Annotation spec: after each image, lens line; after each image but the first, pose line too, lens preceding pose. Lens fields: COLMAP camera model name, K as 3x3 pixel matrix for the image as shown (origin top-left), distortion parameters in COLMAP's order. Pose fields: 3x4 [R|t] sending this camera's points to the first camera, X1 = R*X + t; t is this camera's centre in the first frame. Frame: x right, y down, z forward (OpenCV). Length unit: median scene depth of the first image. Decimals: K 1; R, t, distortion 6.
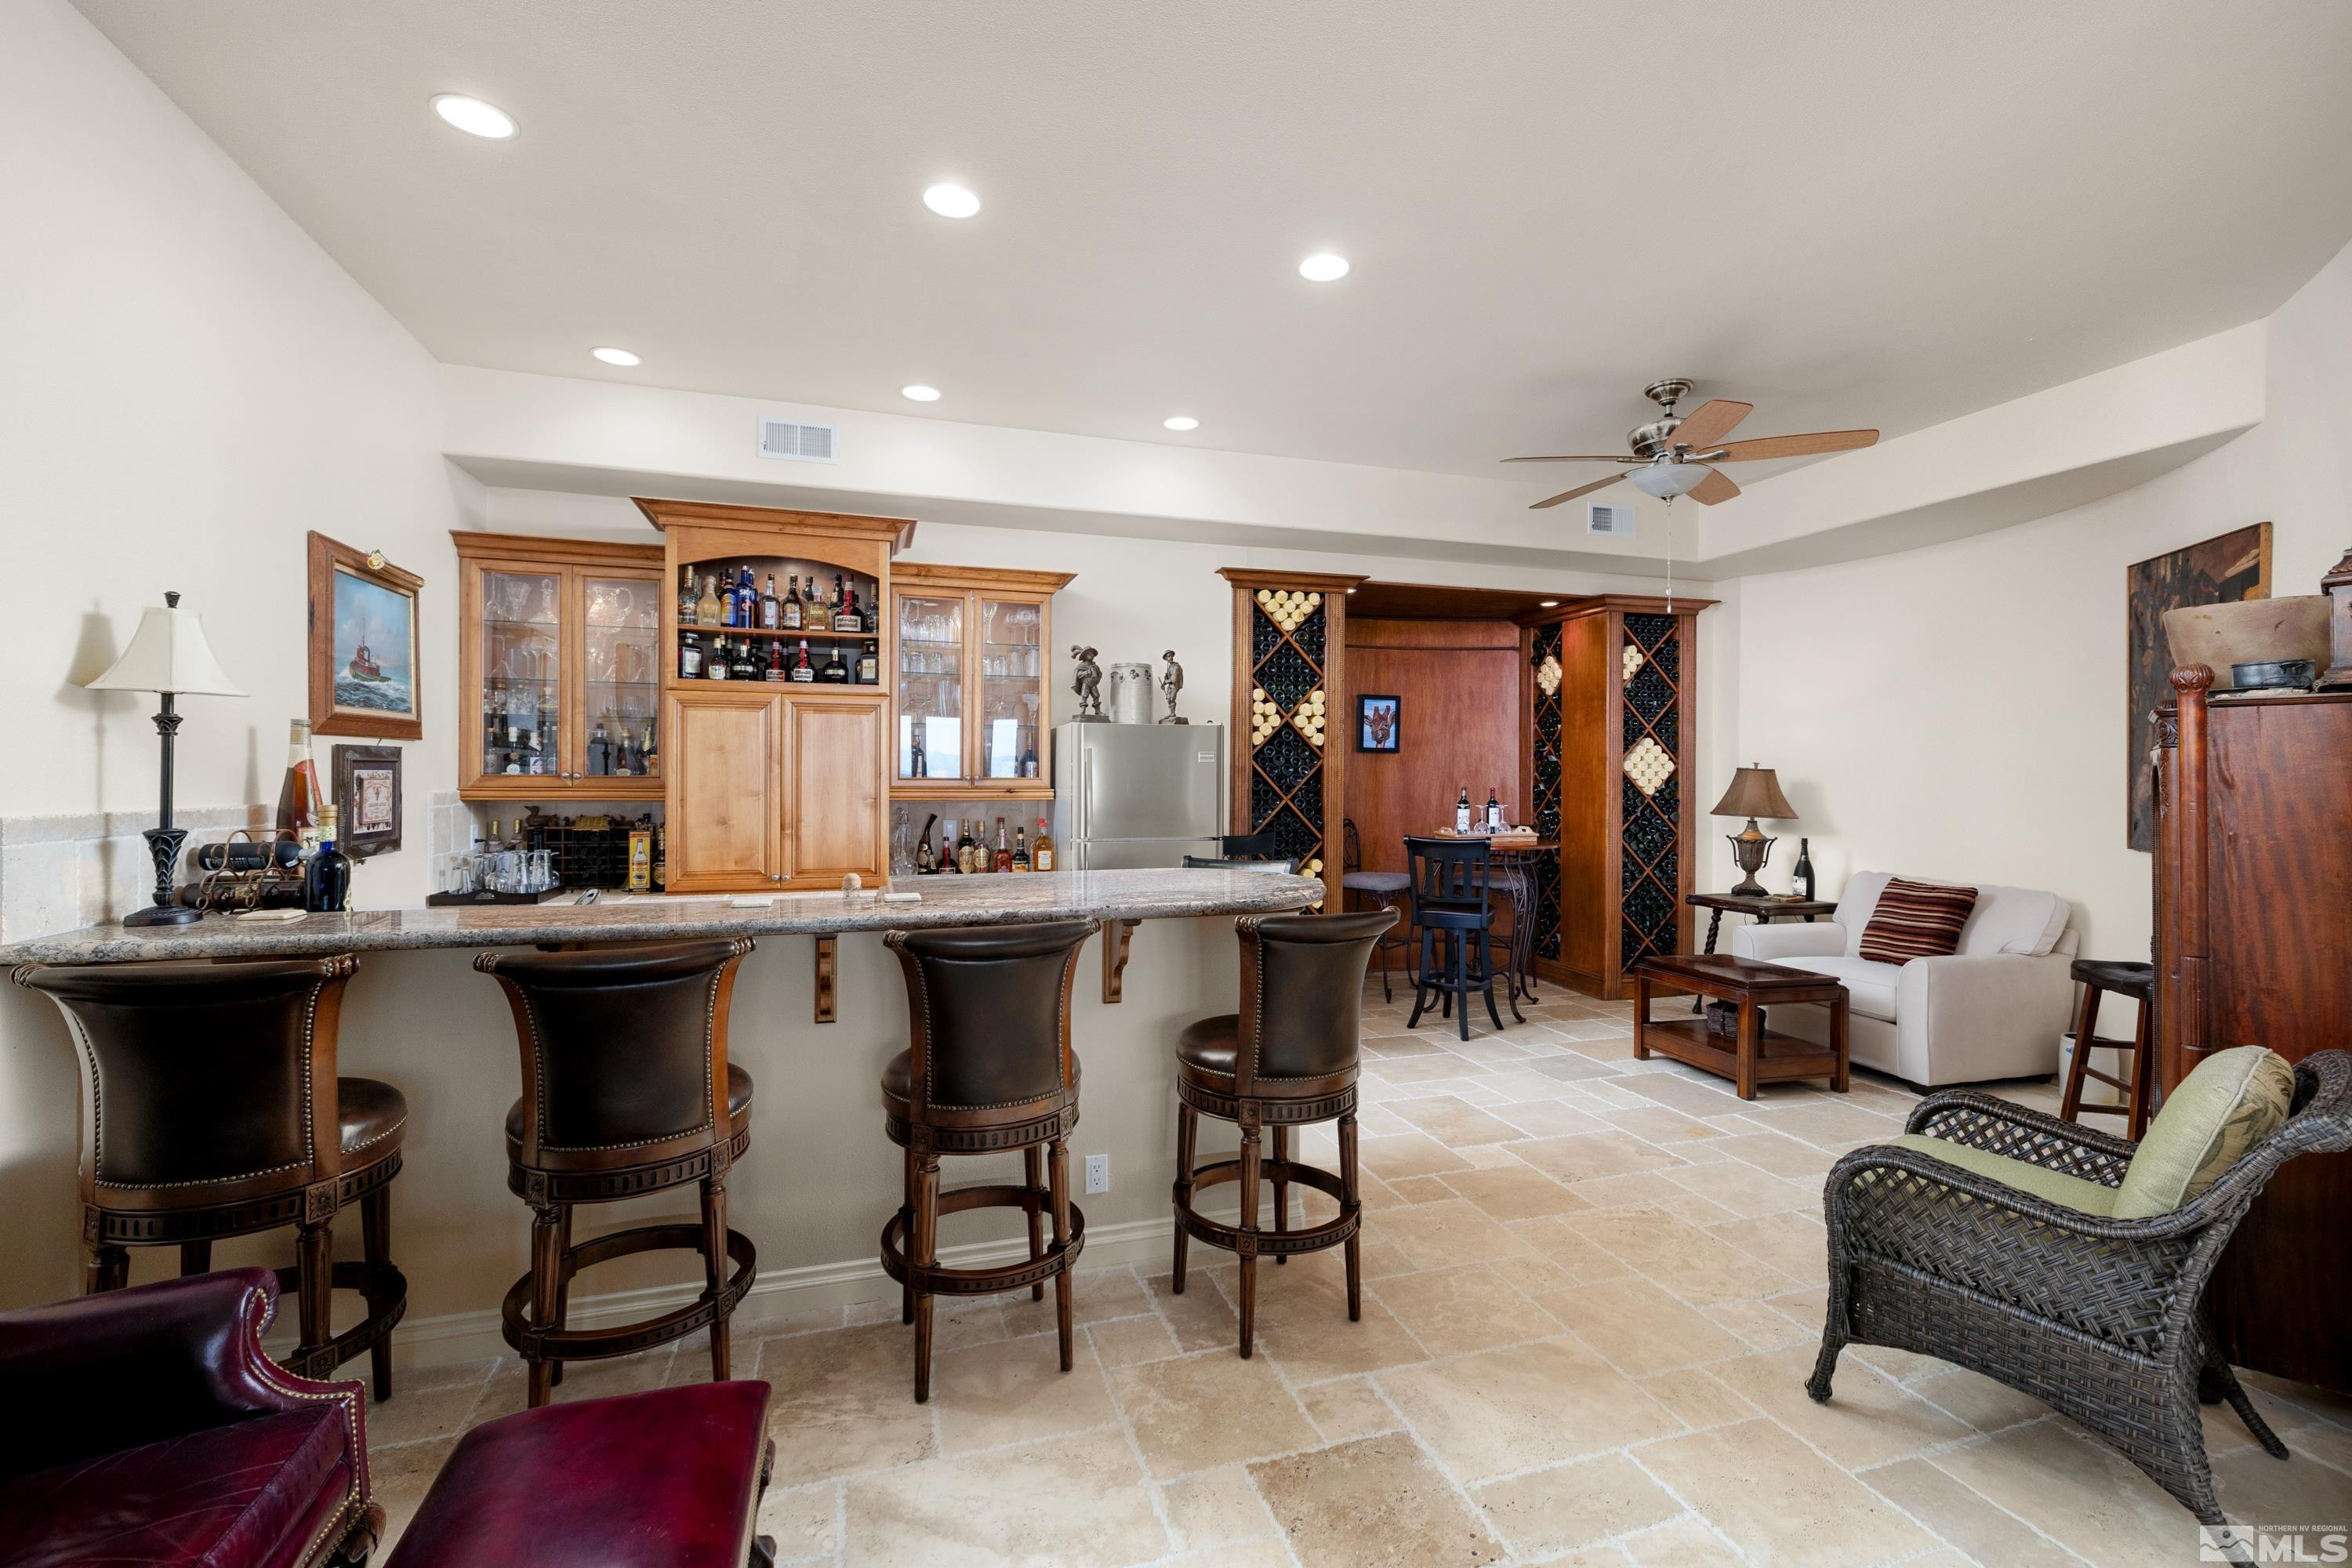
lens RADIAL K [[991.4, 0, 1176.2], [0, 991.4, 782.2], [0, 0, 1]] dist [0.003158, 0.000345]
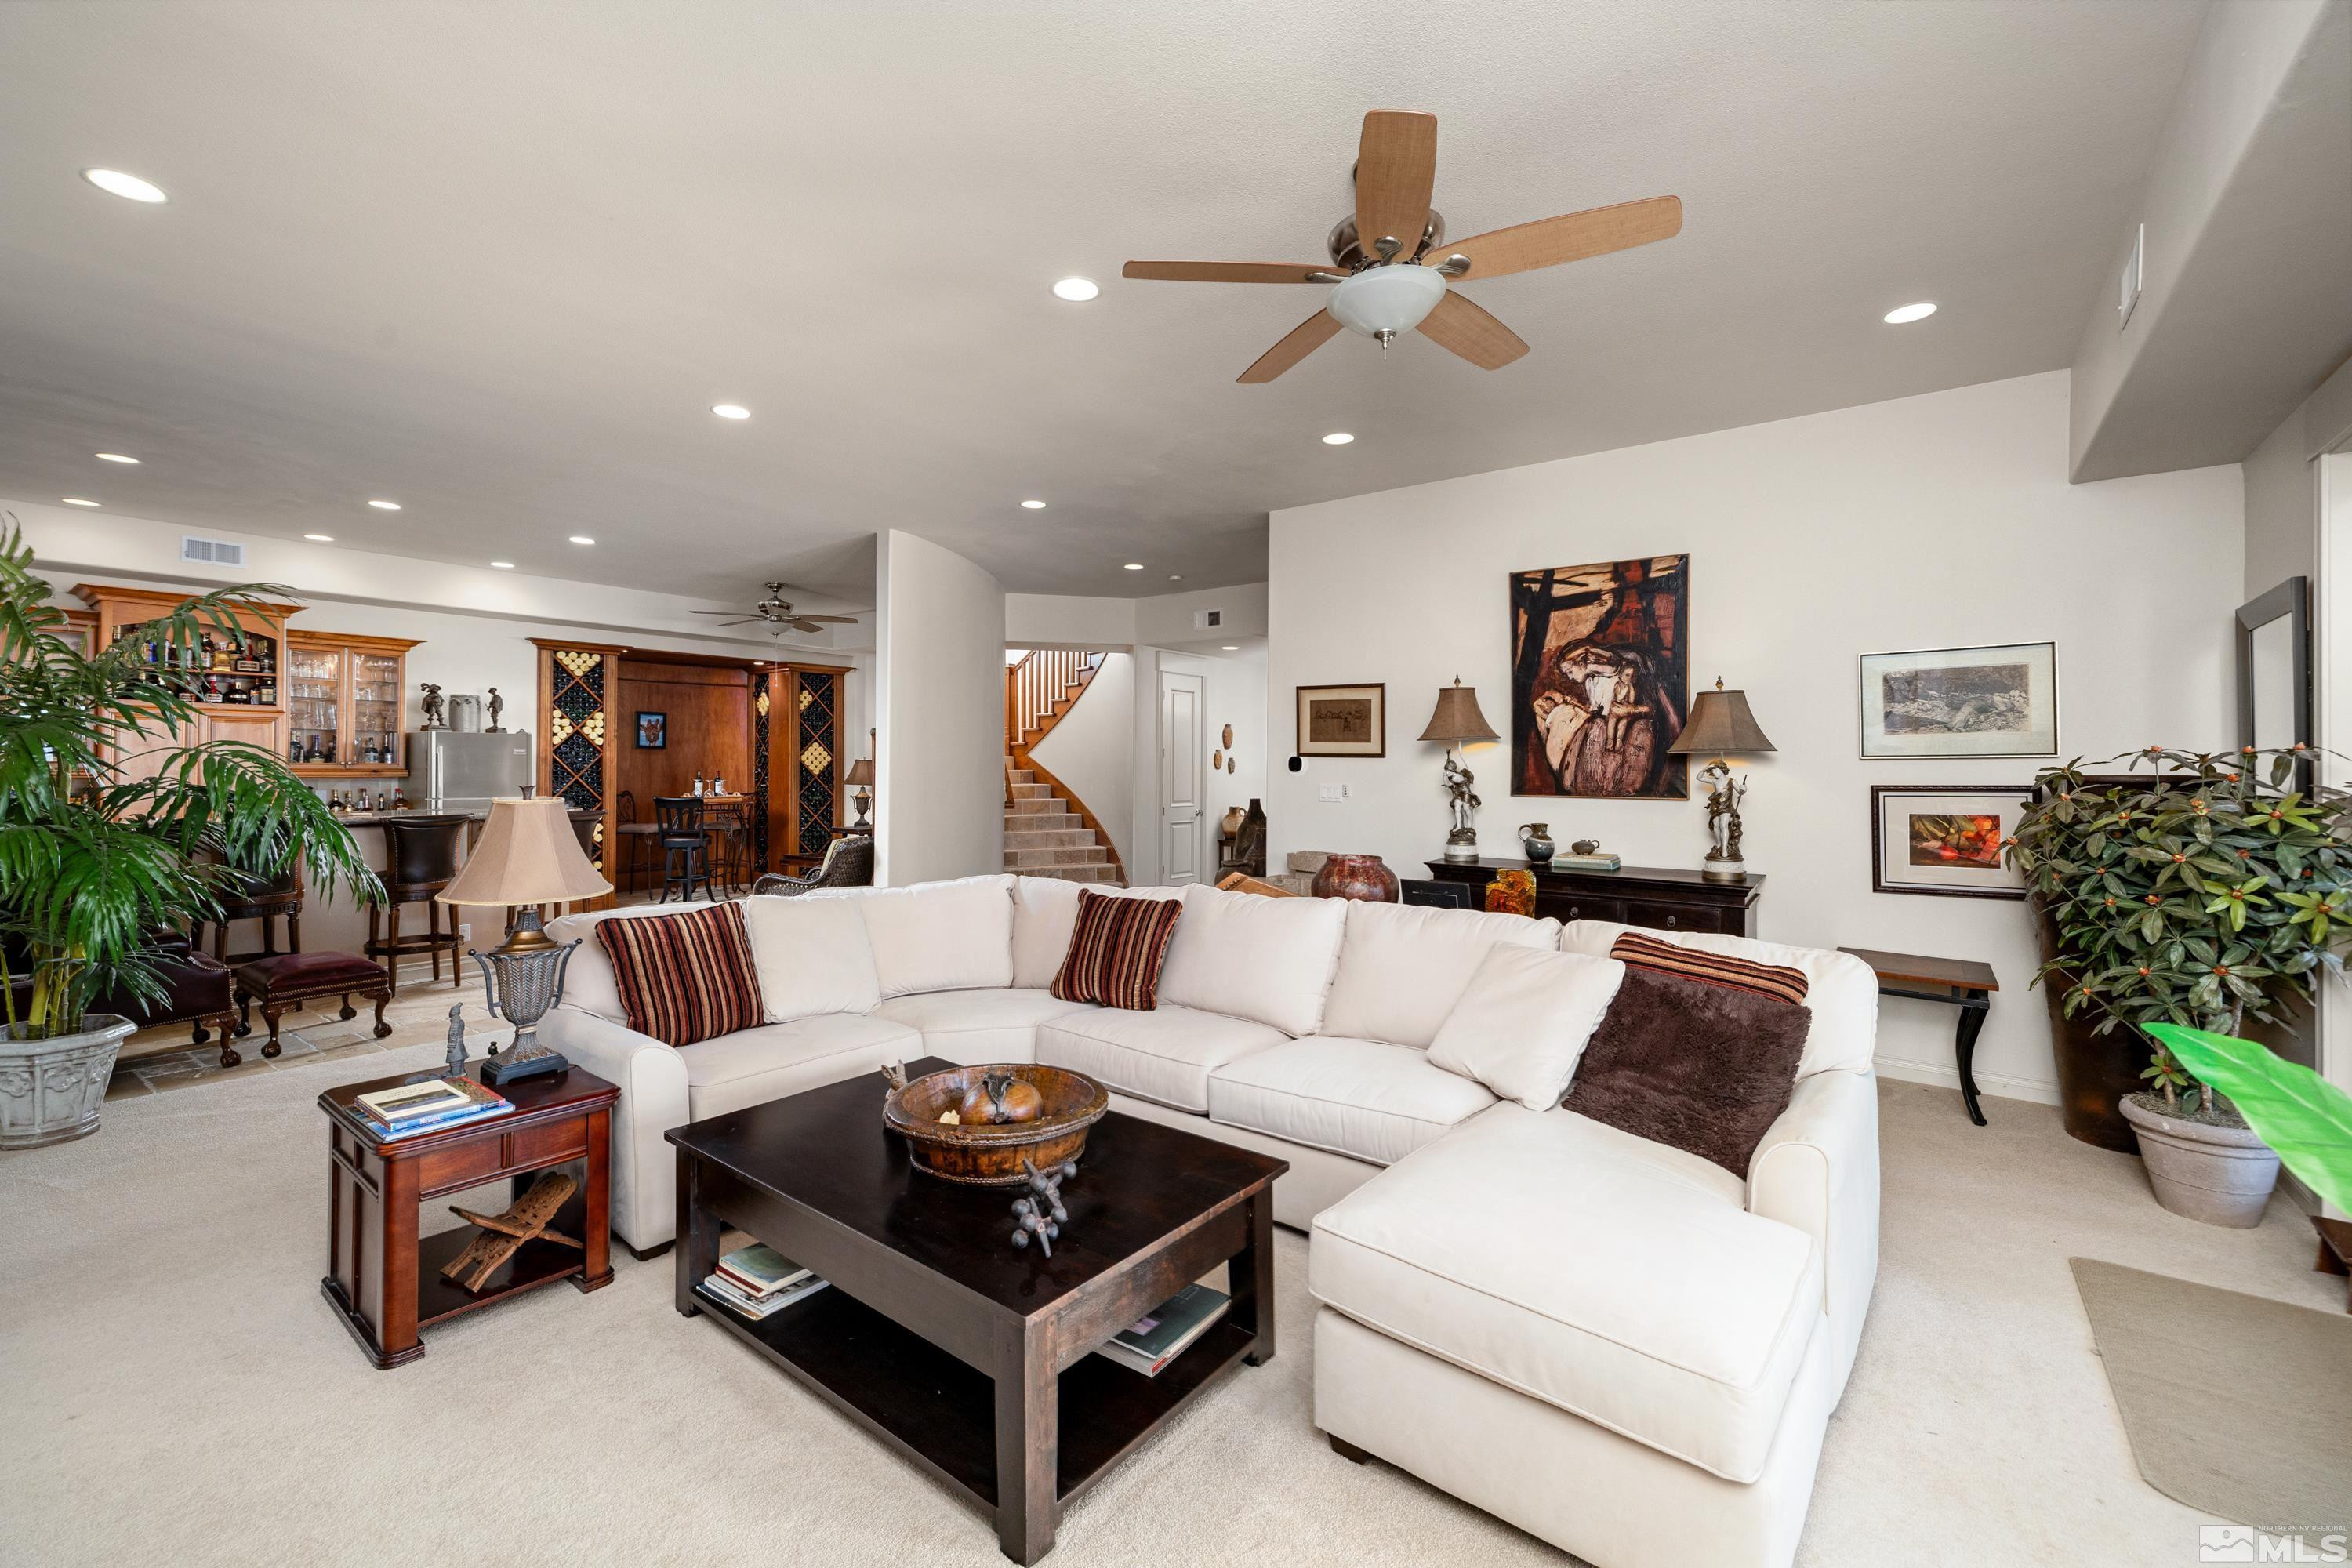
lens RADIAL K [[991.4, 0, 1172.1], [0, 991.4, 771.0], [0, 0, 1]] dist [0.003158, 0.000345]
pose [[0.818727, -0.001490, 0.574181, -0.028002], [0.002650, 0.999996, -0.001184, 0.011979], [-0.574176, 0.002491, 0.818728, -0.937817]]
